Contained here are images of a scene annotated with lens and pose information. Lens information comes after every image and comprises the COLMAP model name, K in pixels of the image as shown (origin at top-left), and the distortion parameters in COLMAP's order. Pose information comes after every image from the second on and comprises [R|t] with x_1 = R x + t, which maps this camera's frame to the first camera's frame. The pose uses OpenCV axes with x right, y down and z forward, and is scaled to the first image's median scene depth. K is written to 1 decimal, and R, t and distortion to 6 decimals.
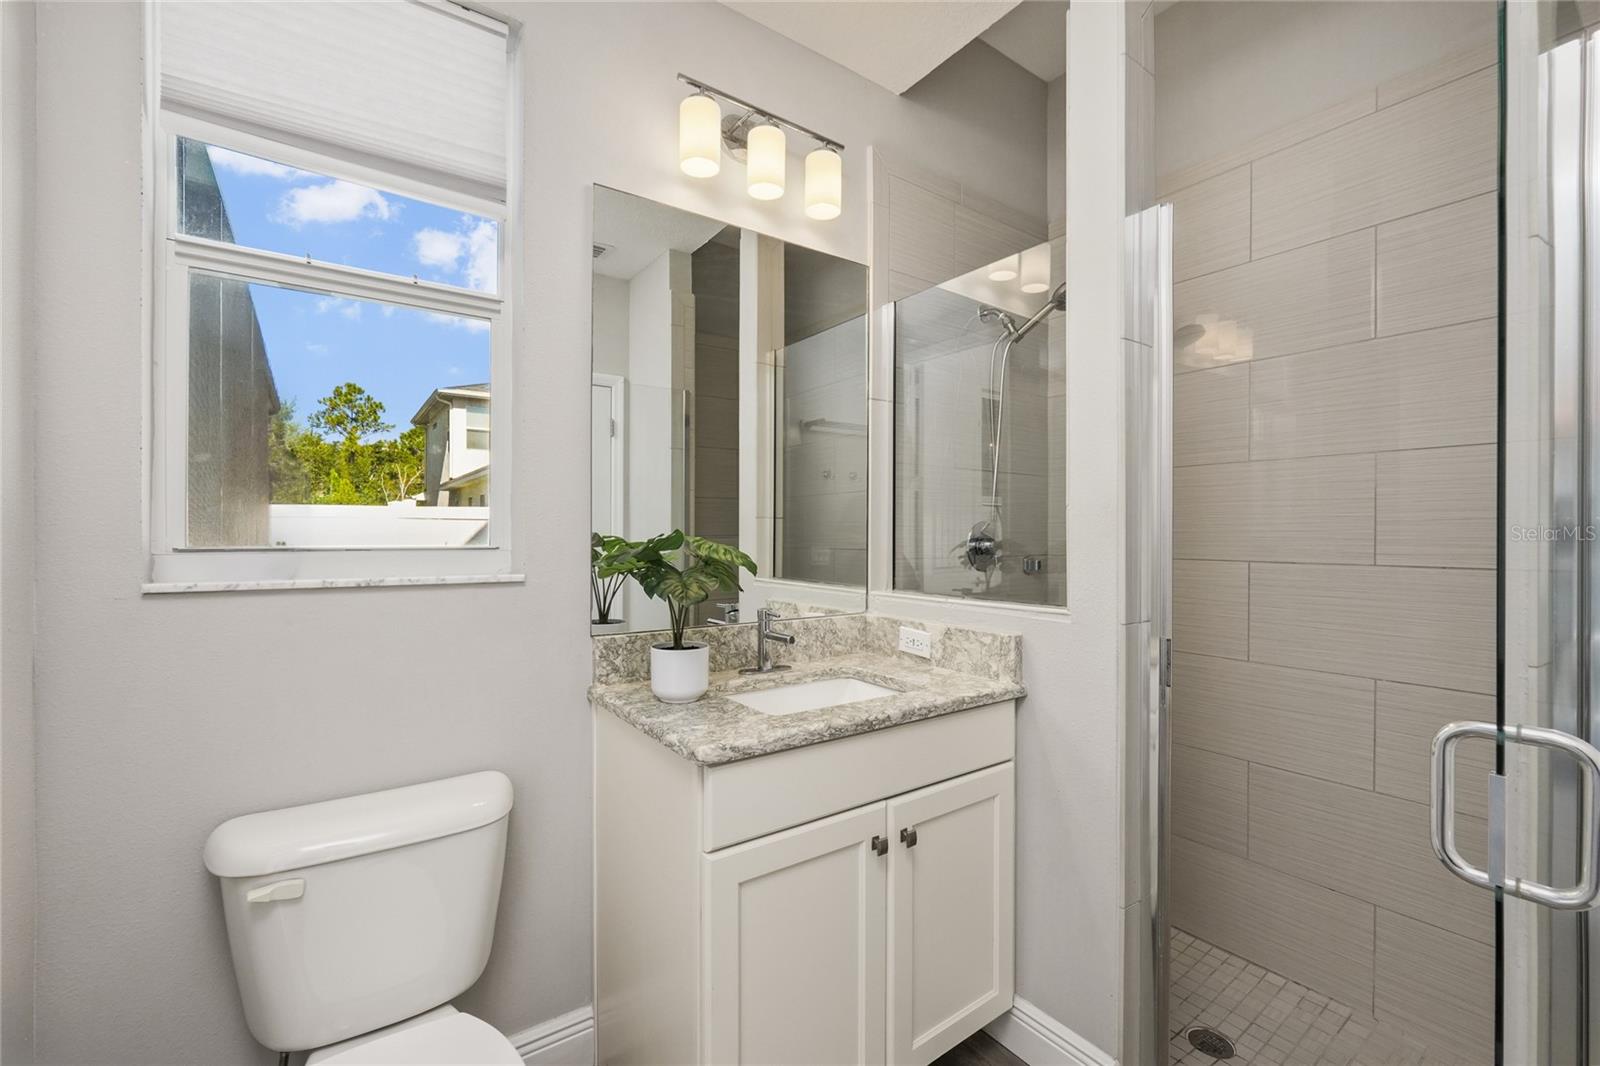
lens RADIAL K [[676.4, 0, 797.3], [0, 676.4, 536.9], [0, 0, 1]] dist [-0.004857, 0.002603]
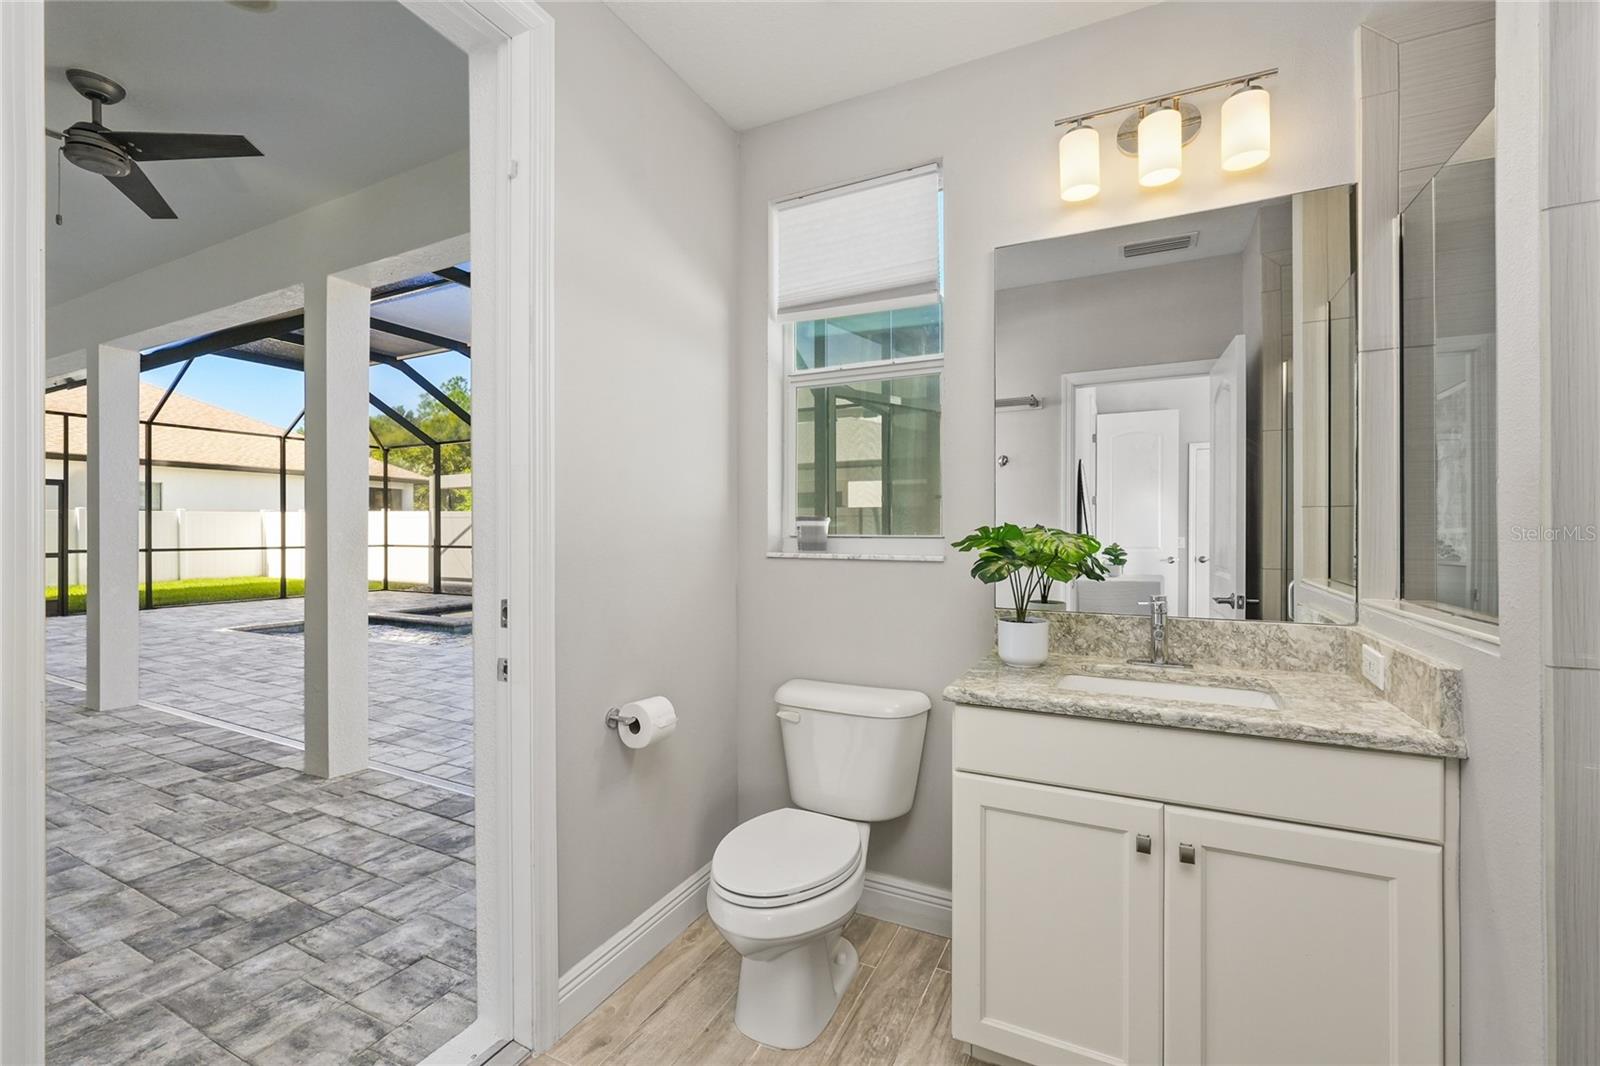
lens RADIAL K [[676.4, 0, 801.1], [0, 676.4, 529.4], [0, 0, 1]] dist [-0.004857, 0.002603]
pose [[0.479683, -0.000605, -0.877441, 0.643974], [-0.002027, 0.999996, -0.001798, 0.004123], [0.877439, 0.002641, 0.479680, 0.080895]]
